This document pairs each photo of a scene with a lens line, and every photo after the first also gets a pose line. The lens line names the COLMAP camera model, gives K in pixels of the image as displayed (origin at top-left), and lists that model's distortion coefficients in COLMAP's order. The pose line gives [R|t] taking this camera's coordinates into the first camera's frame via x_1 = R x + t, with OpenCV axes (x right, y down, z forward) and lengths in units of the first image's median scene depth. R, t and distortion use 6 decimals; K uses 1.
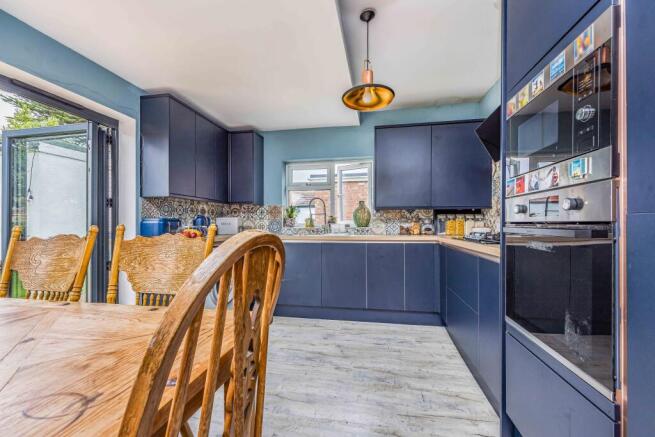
lens RADIAL K [[263.5, 0, 331.1], [0, 263.5, 220.4], [0, 0, 1]] dist [-0.001155, -0.000158]
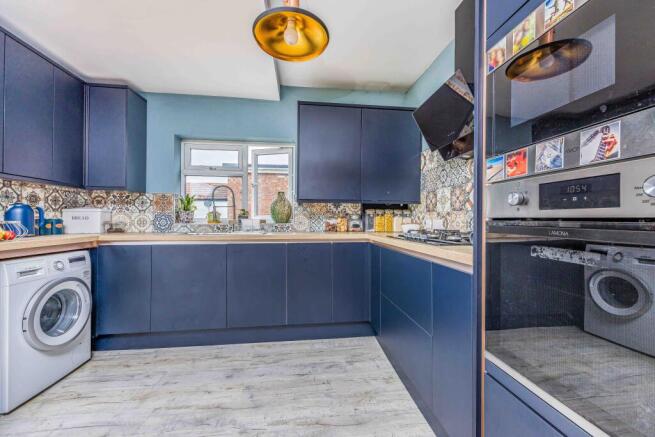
lens RADIAL K [[263.5, 0, 331.1], [0, 263.5, 220.4], [0, 0, 1]] dist [-0.001155, -0.000158]
pose [[0.954219, 0.005166, 0.299064, 0.020368], [-0.010224, 0.999830, 0.015348, 0.002515], [-0.298934, -0.017703, 0.954110, 0.176428]]
